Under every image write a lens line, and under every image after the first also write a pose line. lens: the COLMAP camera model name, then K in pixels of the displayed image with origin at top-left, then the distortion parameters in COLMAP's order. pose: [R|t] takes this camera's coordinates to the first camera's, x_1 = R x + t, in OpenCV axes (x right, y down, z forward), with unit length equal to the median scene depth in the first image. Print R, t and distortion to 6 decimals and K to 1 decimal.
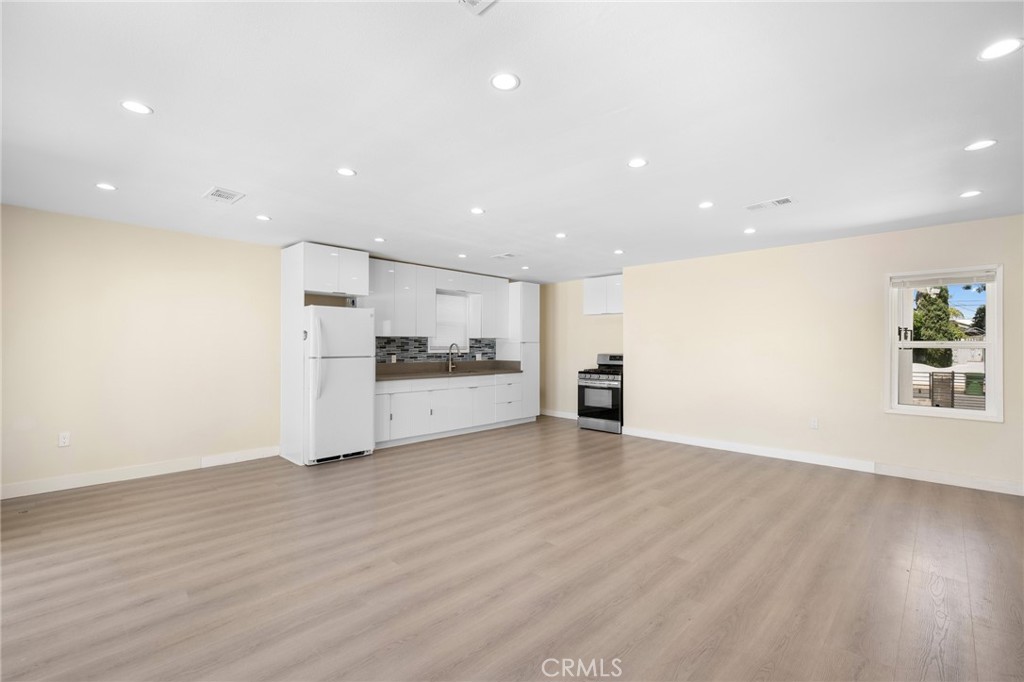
lens RADIAL K [[450.9, 0, 512.0], [0, 450.9, 341.0], [0, 0, 1]] dist [0.002299, 0.000411]
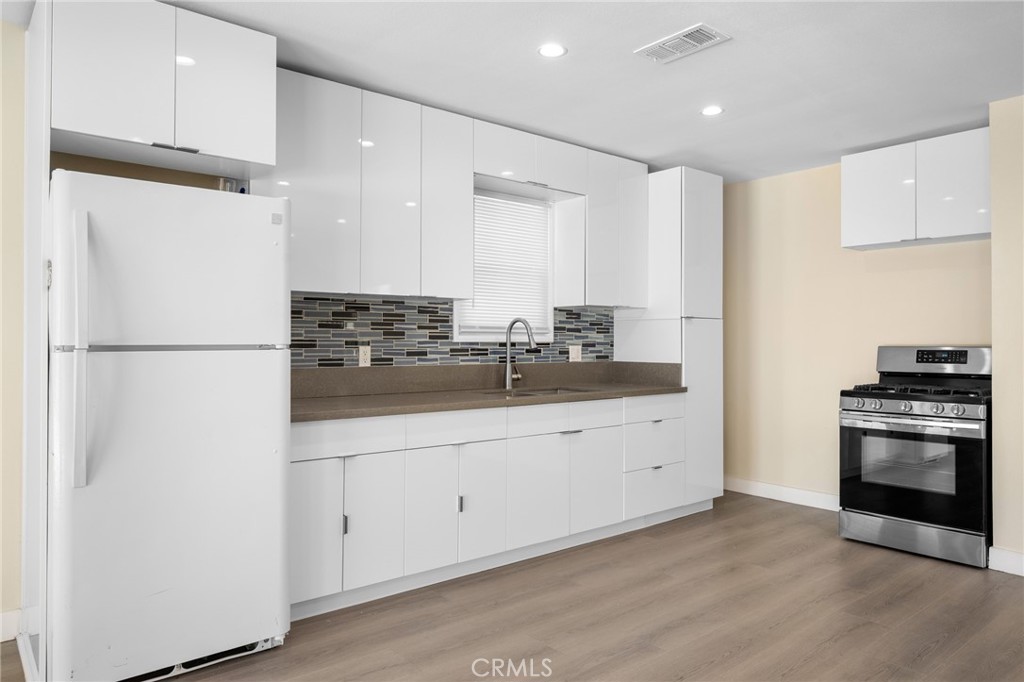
lens RADIAL K [[674.0, 0, 512.0], [0, 674.0, 341.0], [0, 0, 1]] dist [-0.003509, -0.000693]
pose [[0.994459, 0.000286, -0.105121, -0.072018], [0.000838, 0.999943, 0.010648, 0.019060], [0.105118, -0.010677, 0.994402, 0.410649]]
